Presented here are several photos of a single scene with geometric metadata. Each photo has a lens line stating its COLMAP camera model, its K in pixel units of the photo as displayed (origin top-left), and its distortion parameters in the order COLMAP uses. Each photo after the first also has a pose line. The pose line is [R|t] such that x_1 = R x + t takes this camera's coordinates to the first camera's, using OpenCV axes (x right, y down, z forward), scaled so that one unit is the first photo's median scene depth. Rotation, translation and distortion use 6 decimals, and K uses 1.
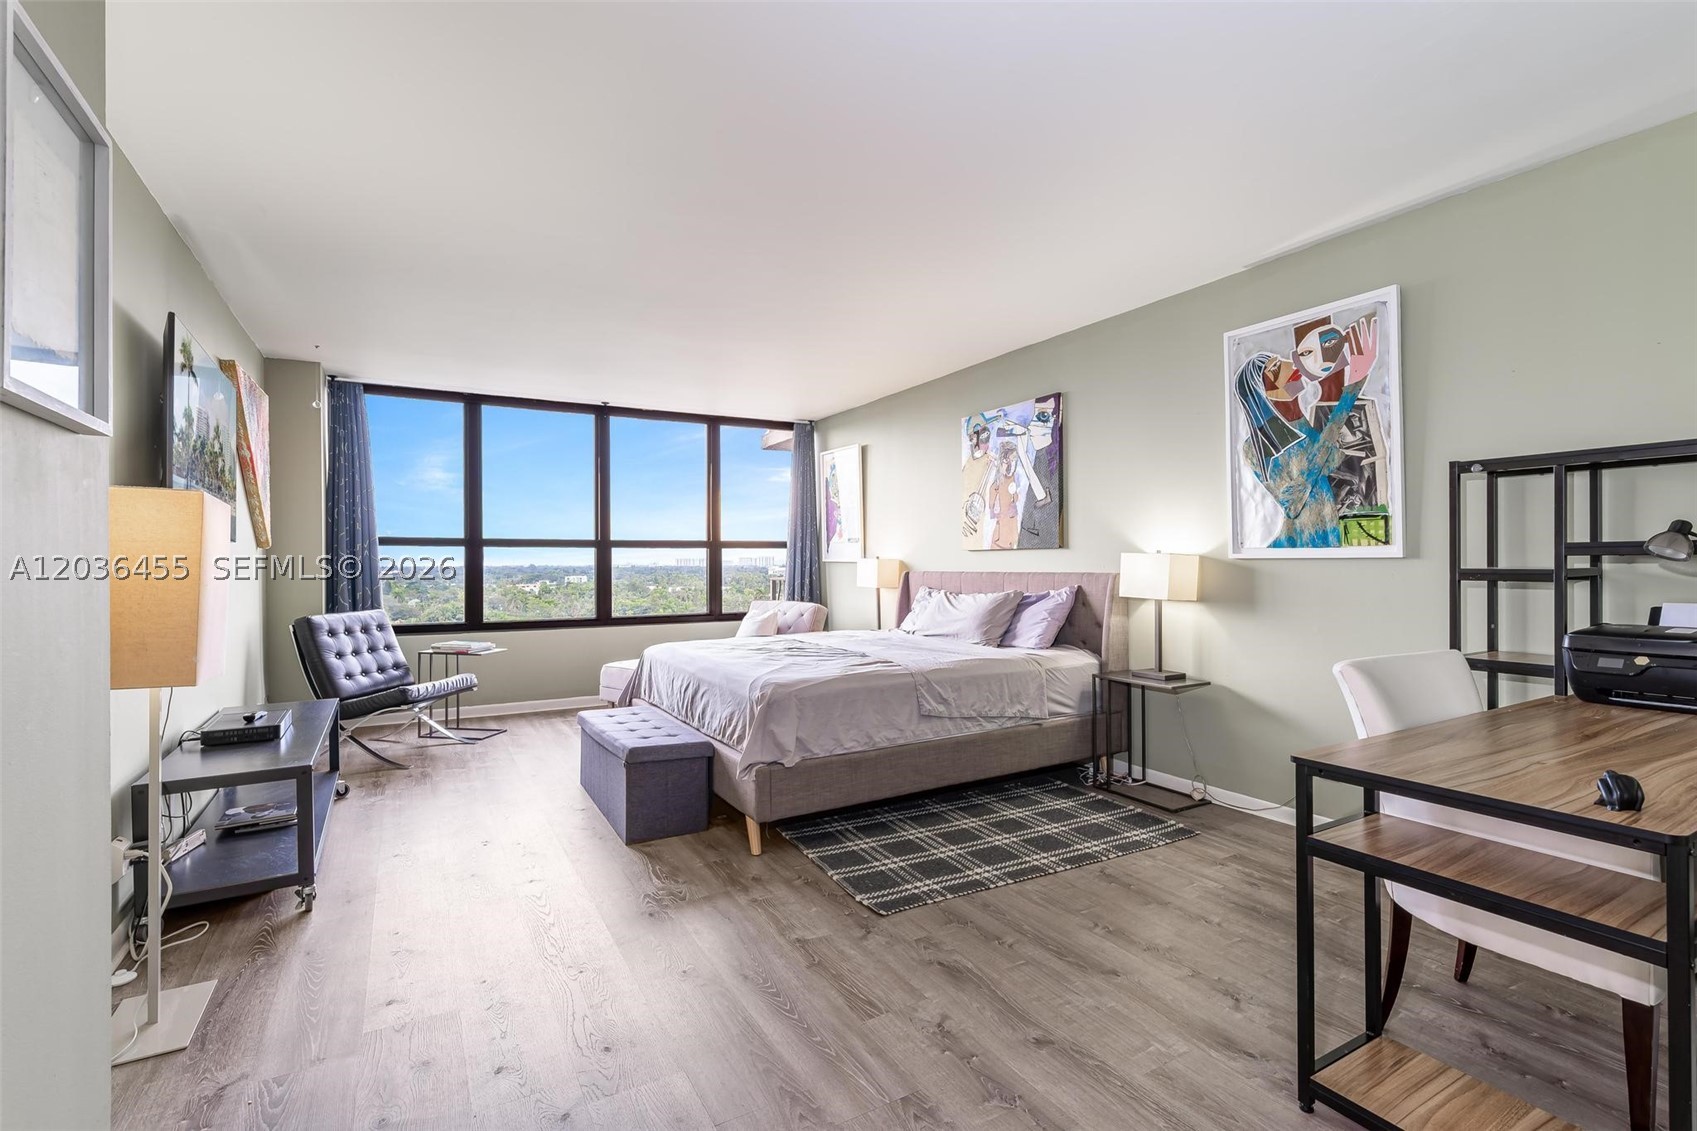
lens RADIAL K [[777.2, 0, 852.0], [0, 777.2, 561.8], [0, 0, 1]] dist [0.001925, 0.000182]
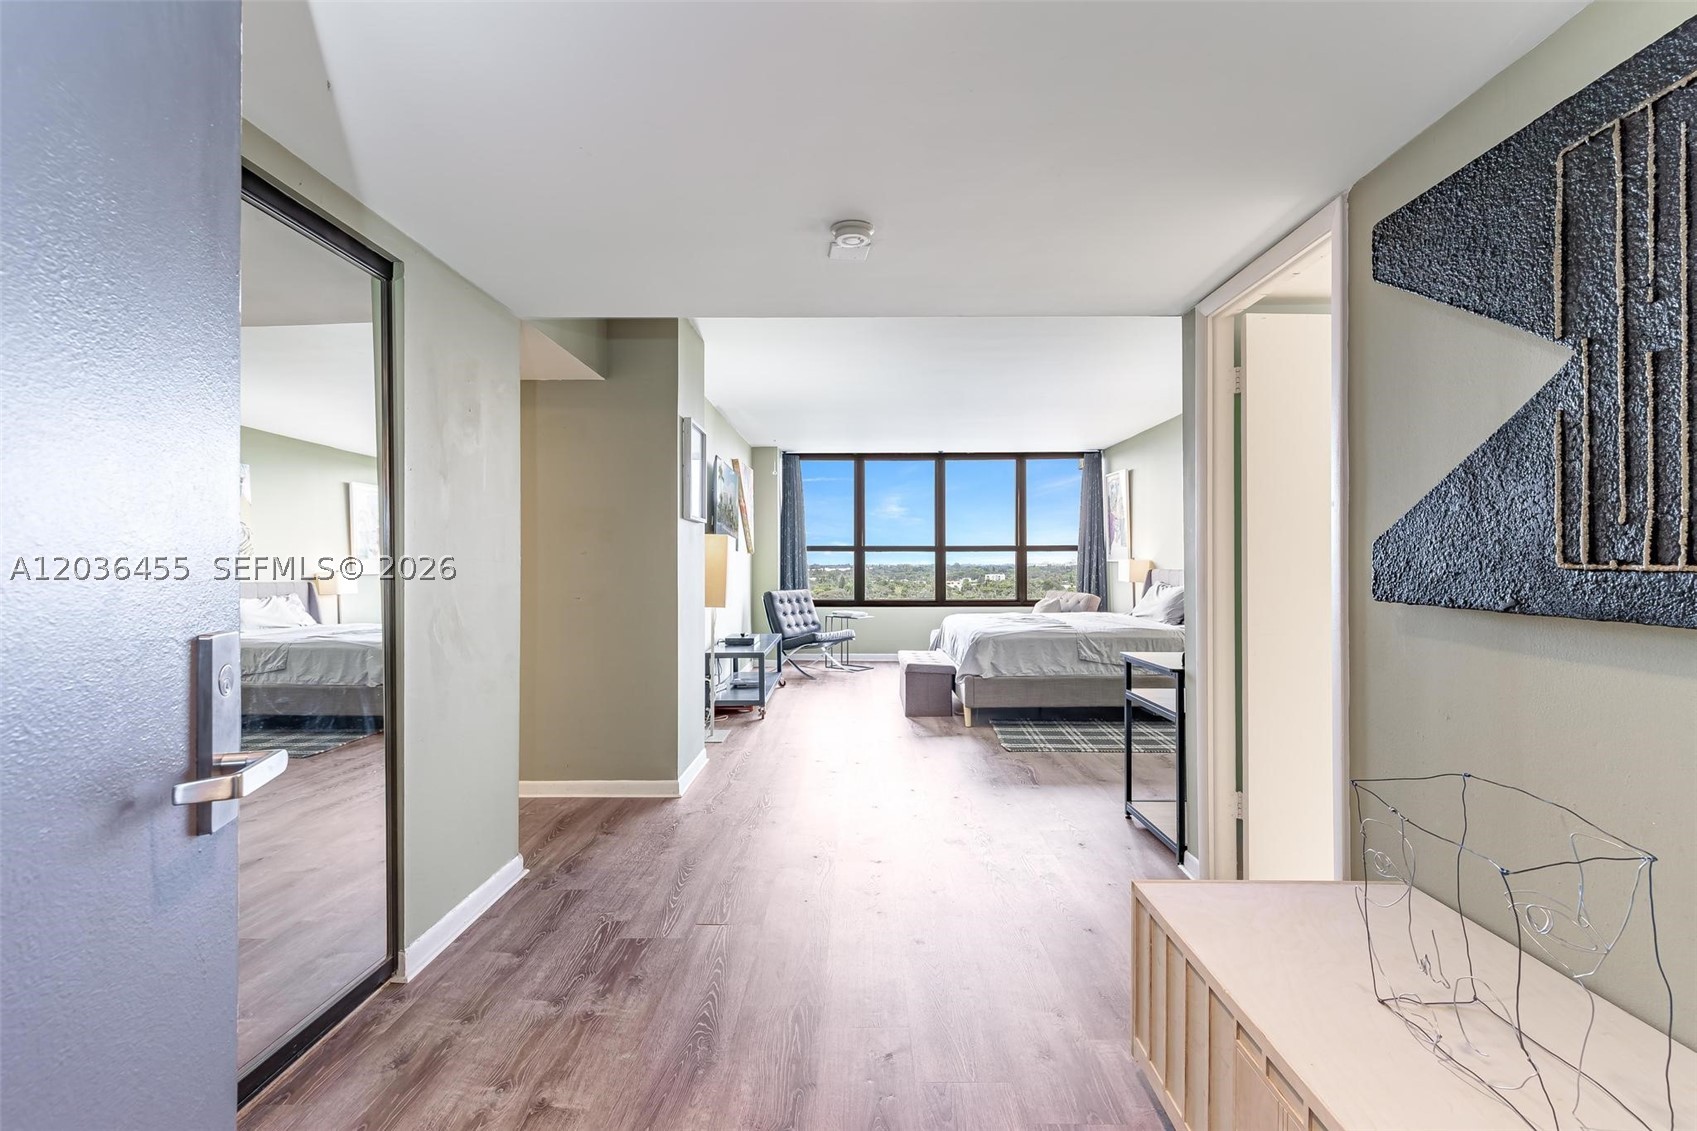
lens RADIAL K [[753.8, 0, 846.5], [0, 753.8, 558.5], [0, 0, 1]] dist [0.035270, 0.000071]
pose [[0.862812, 0.000282, -0.505524, 0.323469], [-0.001536, 0.999997, -0.002064, -0.002880], [0.505522, 0.002558, 0.862810, -0.402332]]
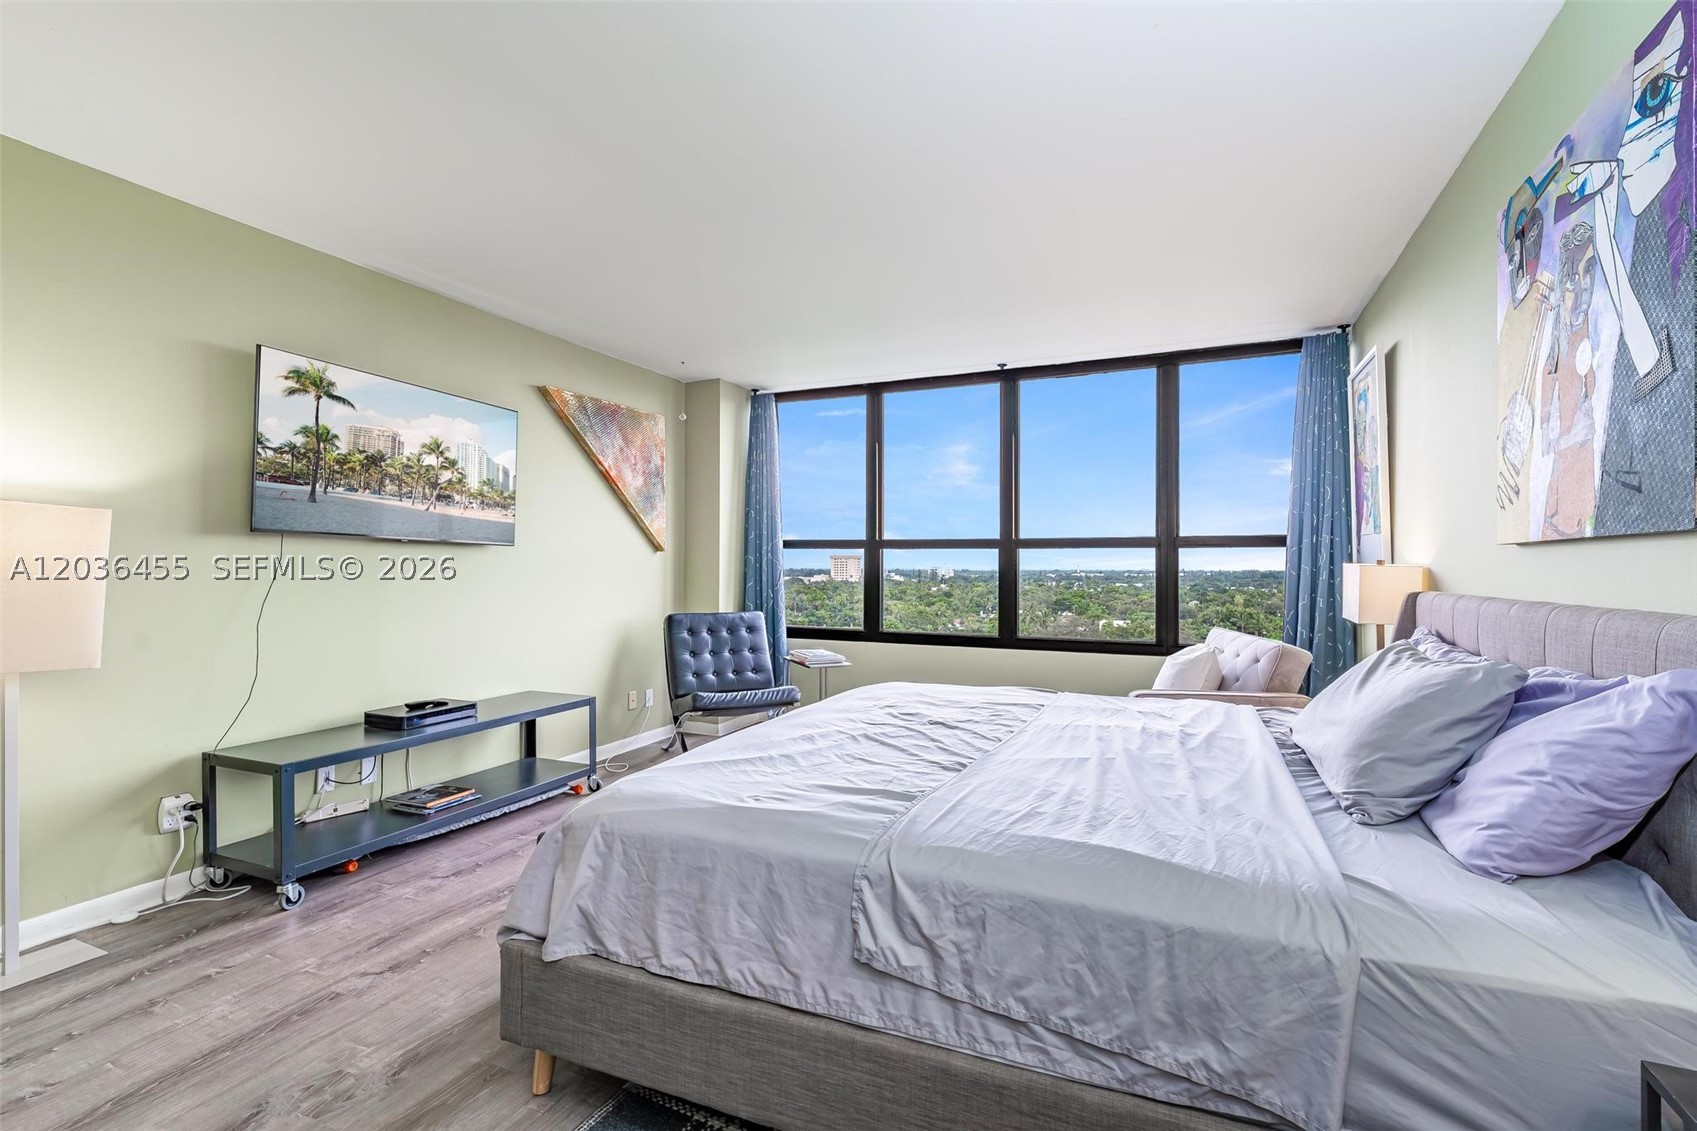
lens RADIAL K [[768.3, 0, 825.8], [0, 768.3, 569.2], [0, 0, 1]] dist [0.001851, -0.000032]
pose [[0.586285, 0.011121, -0.810028, 0.282623], [-0.005605, 0.999938, 0.009672, -0.004776], [0.810085, -0.001131, 0.586311, 0.533228]]
